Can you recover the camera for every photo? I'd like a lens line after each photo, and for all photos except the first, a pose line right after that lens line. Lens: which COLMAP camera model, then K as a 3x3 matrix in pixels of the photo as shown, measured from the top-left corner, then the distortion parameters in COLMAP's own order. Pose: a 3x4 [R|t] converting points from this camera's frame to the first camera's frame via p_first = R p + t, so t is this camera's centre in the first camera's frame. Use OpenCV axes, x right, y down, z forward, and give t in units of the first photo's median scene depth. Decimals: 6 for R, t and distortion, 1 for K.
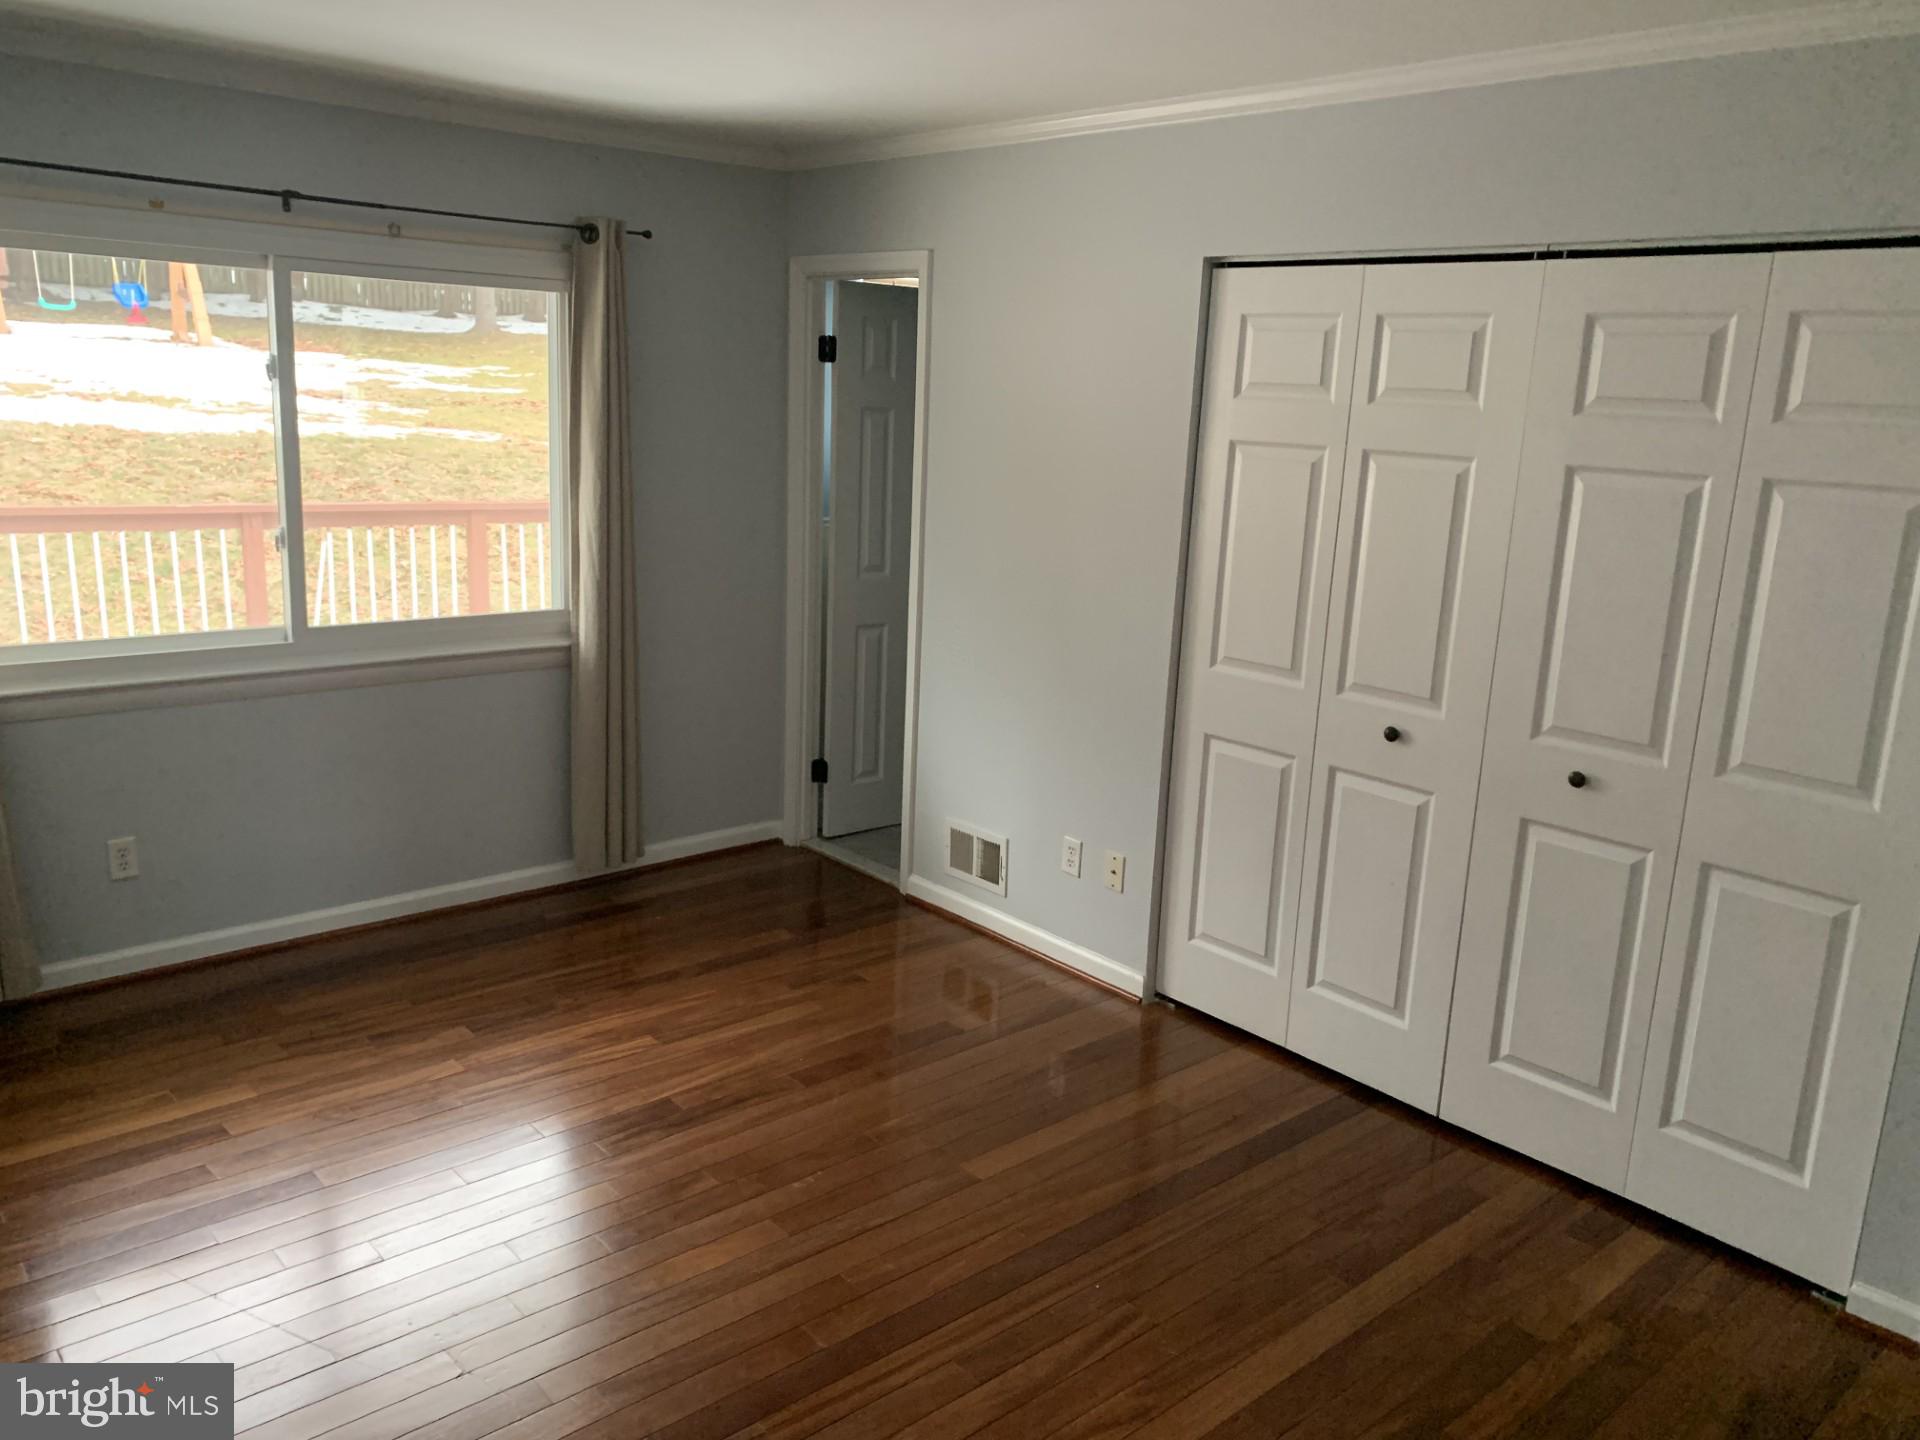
lens RADIAL K [[1480.6, 0, 991.6], [0, 1480.6, 740.6], [0, 0, 1]] dist [0.060731, -0.015934]
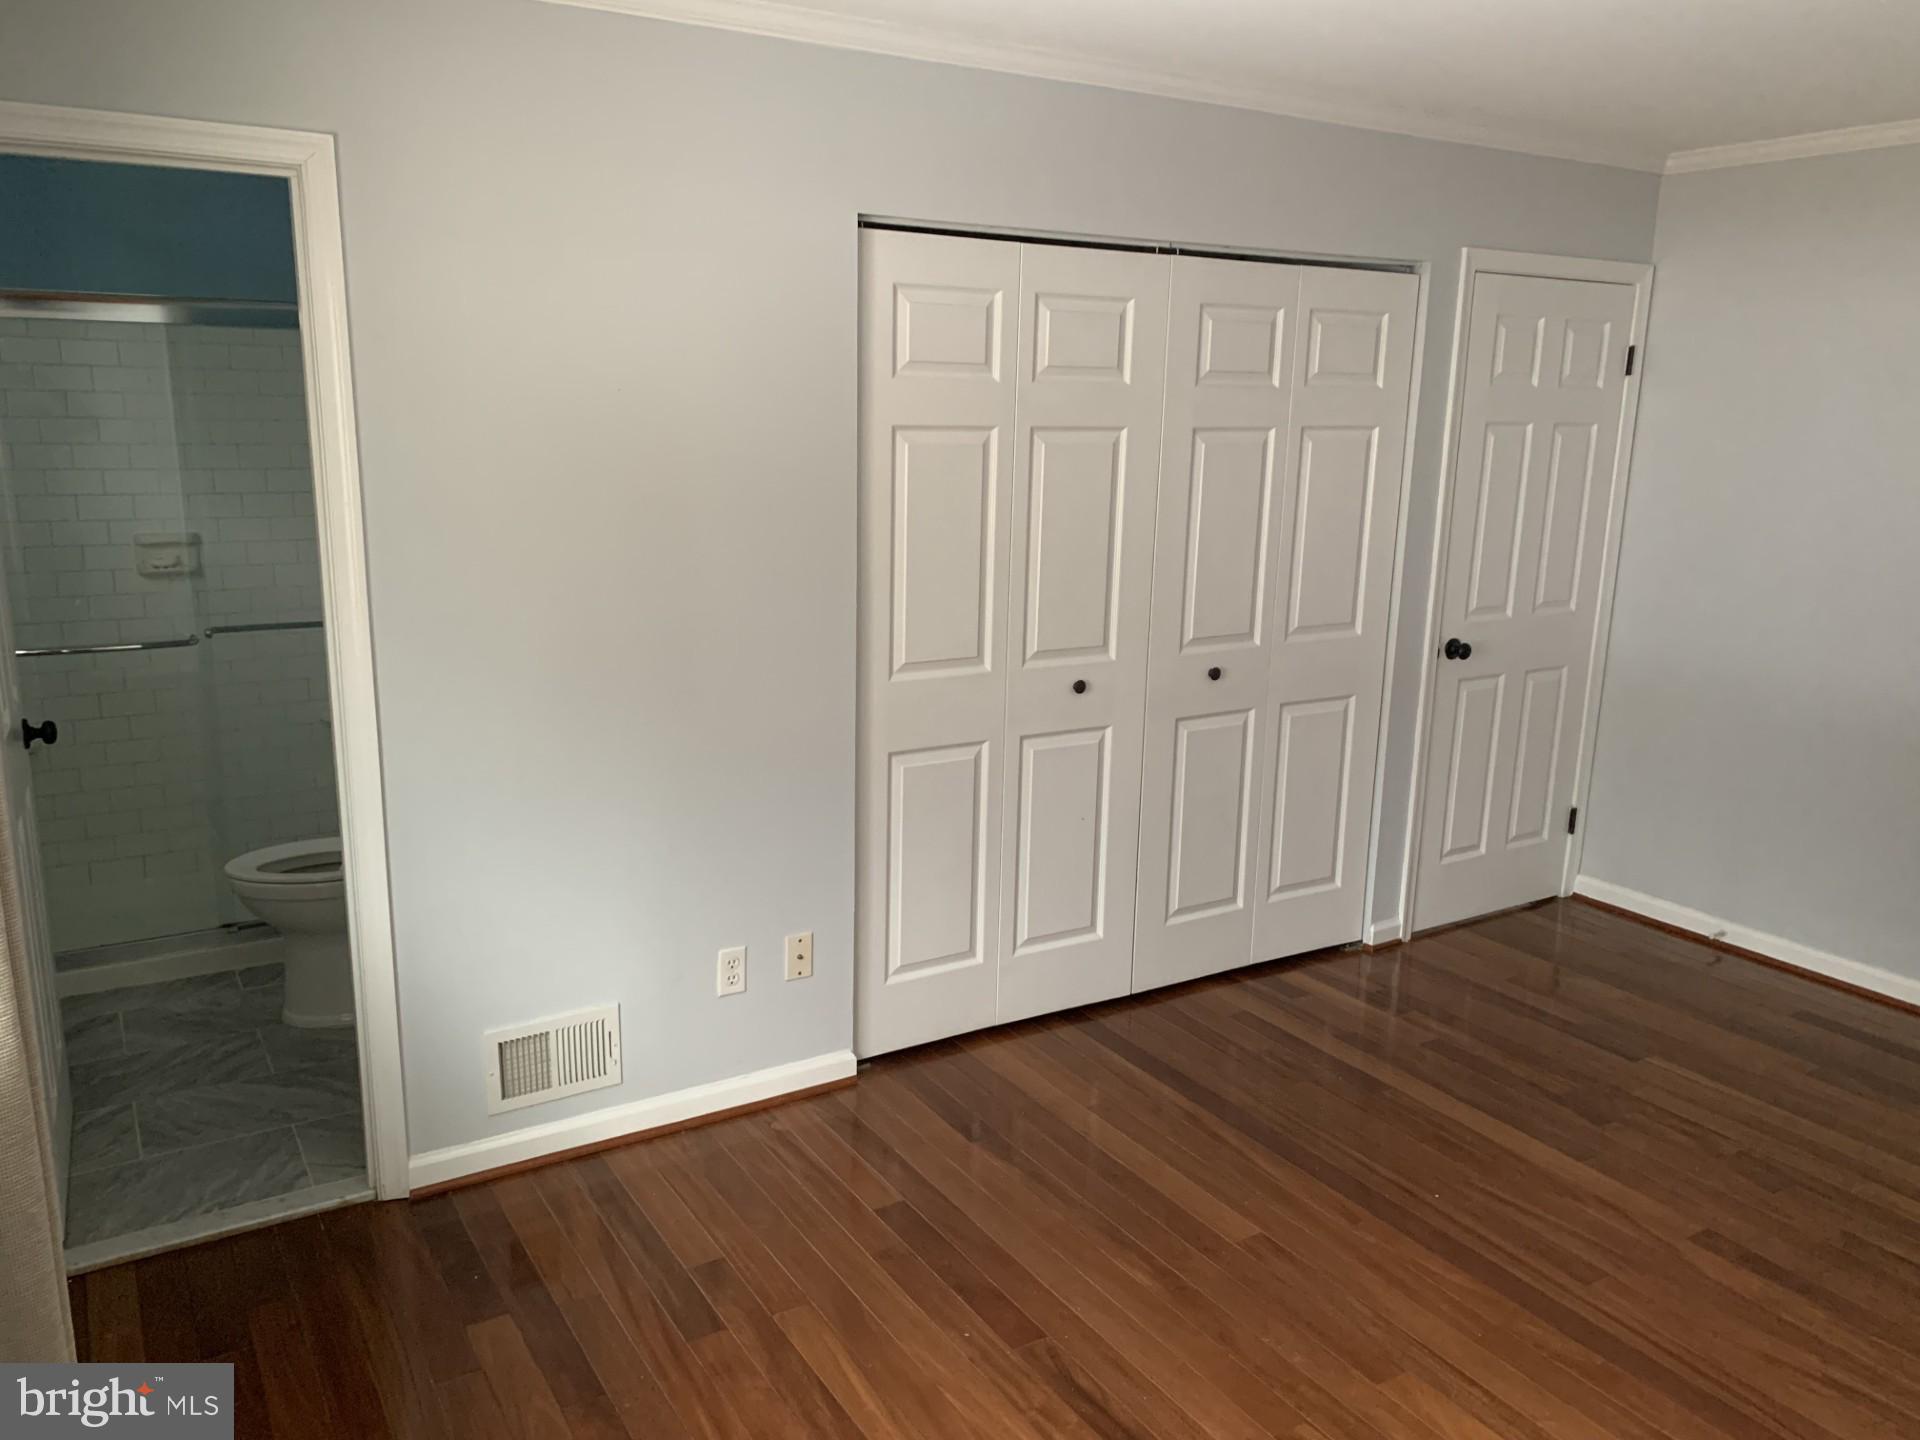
lens RADIAL K [[1480.6, 0, 996.3], [0, 1480.6, 727.5], [0, 0, 1]] dist [0.060731, -0.015934]
pose [[0.178045, -0.273140, 0.945354, -0.758786], [0.216745, 0.947995, 0.233082, -0.237488], [-0.959855, 0.163402, 0.227987, 0.810171]]
